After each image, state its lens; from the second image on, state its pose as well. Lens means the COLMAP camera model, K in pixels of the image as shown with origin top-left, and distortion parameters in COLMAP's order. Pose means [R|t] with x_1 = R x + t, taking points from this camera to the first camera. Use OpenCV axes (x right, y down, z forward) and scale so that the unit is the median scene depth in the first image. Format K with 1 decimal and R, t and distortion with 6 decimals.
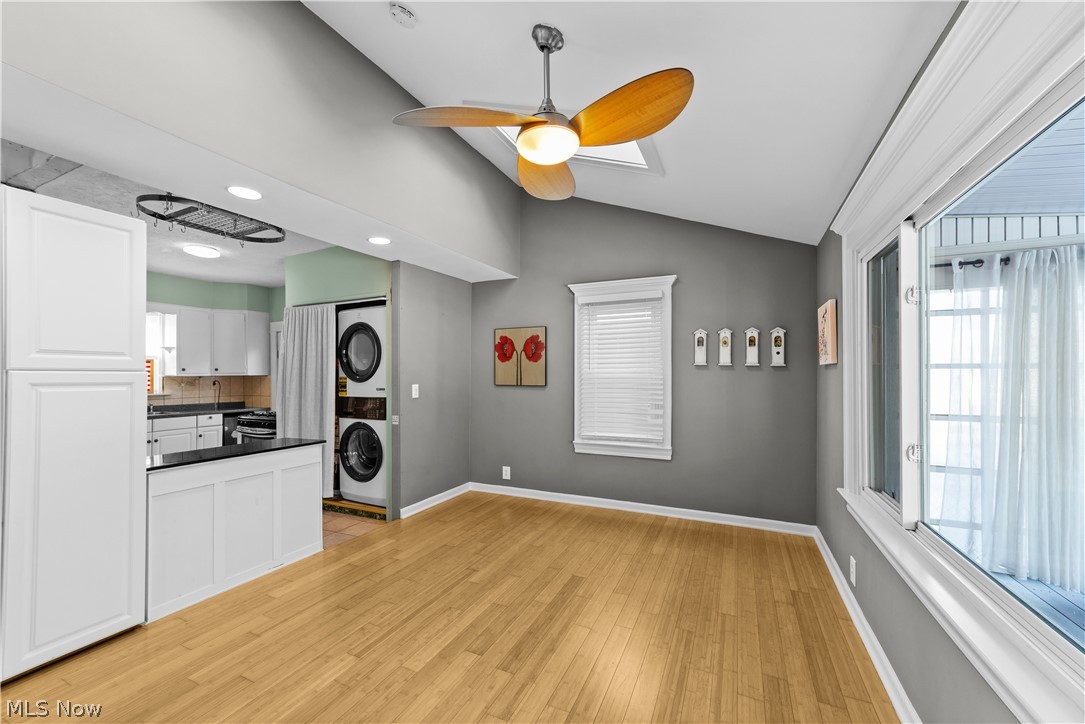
lens RADIAL K [[426.8, 0, 540.6], [0, 426.8, 372.7], [0, 0, 1]] dist [-0.028724, 0.013915]
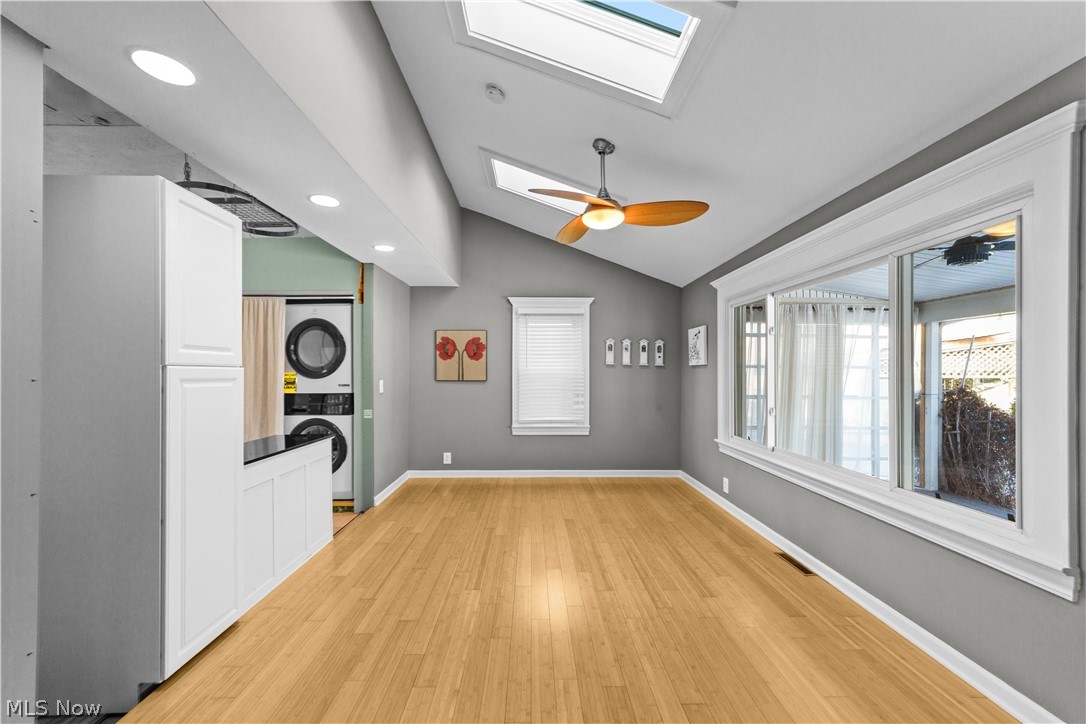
lens RADIAL K [[415.5, 0, 538.8], [0, 415.5, 369.9], [0, 0, 1]] dist [-0.021108, 0.008654]
pose [[0.897970, 0.003705, 0.440040, -0.389967], [-0.003641, 0.999993, -0.000990, 0.001649], [-0.440041, -0.000713, 0.897977, -0.101944]]
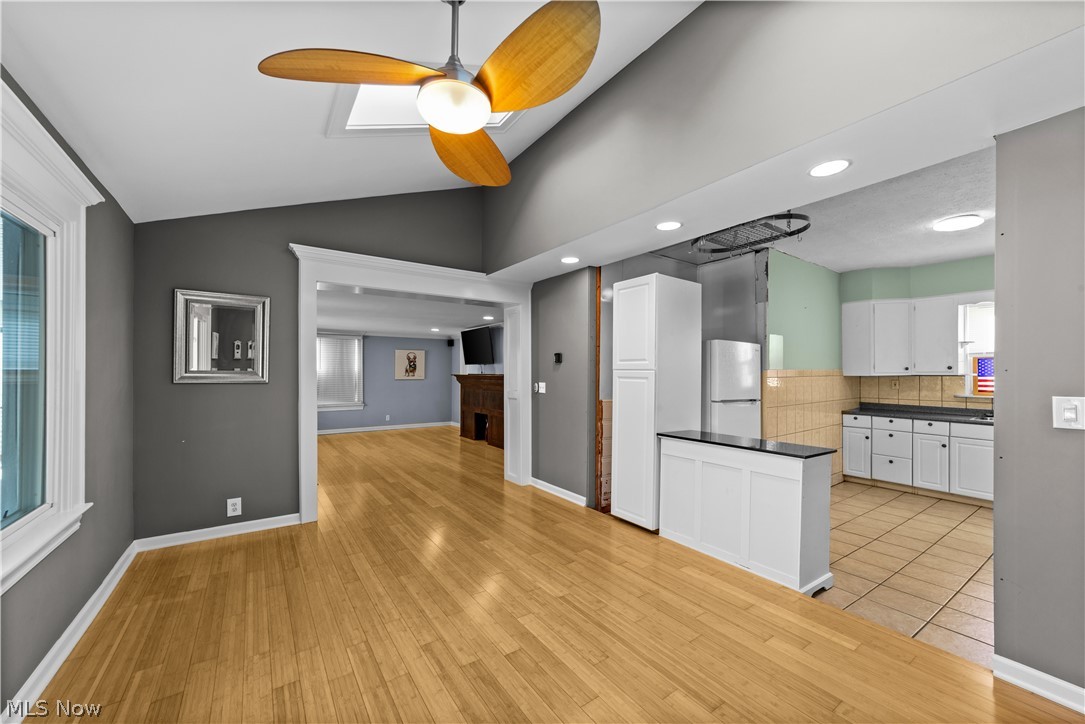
lens RADIAL K [[415.1, 0, 538.3], [0, 415.1, 369.9], [0, 0, 1]] dist [-0.021108, 0.008654]
pose [[-0.502274, -0.006444, -0.864685, 0.311615], [-0.001981, 0.999978, -0.006302, 0.004499], [0.864706, -0.001452, -0.502275, 0.737902]]
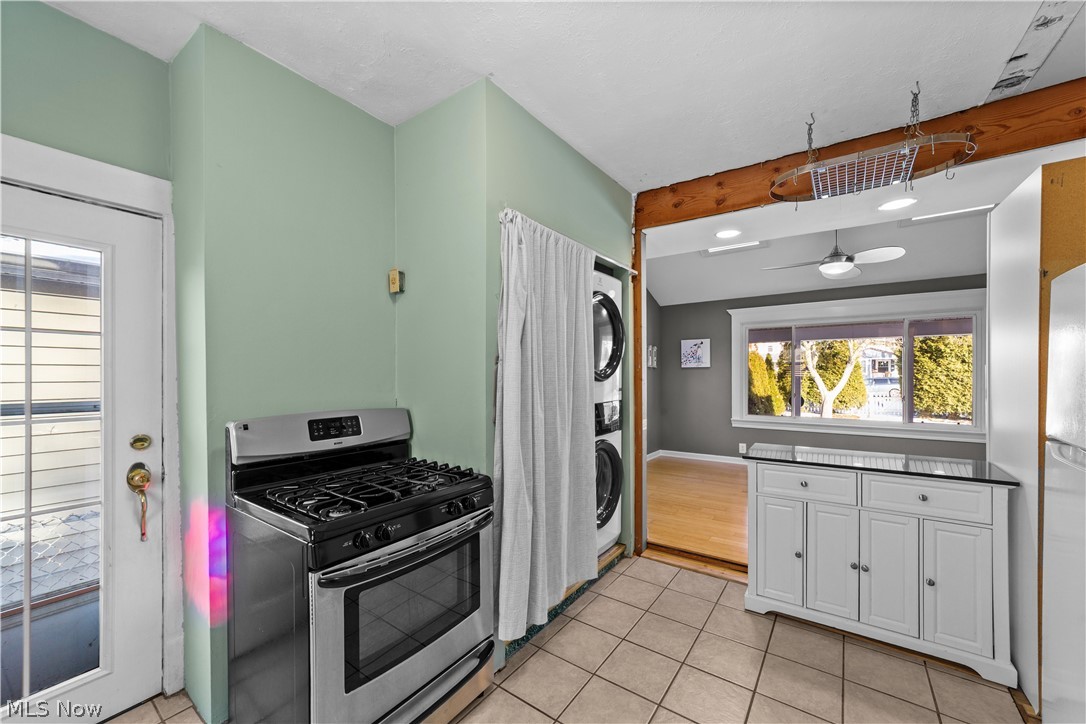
lens RADIAL K [[417.3, 0, 539.0], [0, 417.3, 371.6], [0, 0, 1]] dist [-0.020198, 0.009026]
pose [[0.187251, 0.005838, 0.982295, -1.116710], [0.000308, 0.999982, -0.006002, 0.010943], [-0.982312, 0.001427, 0.187245, 0.987585]]
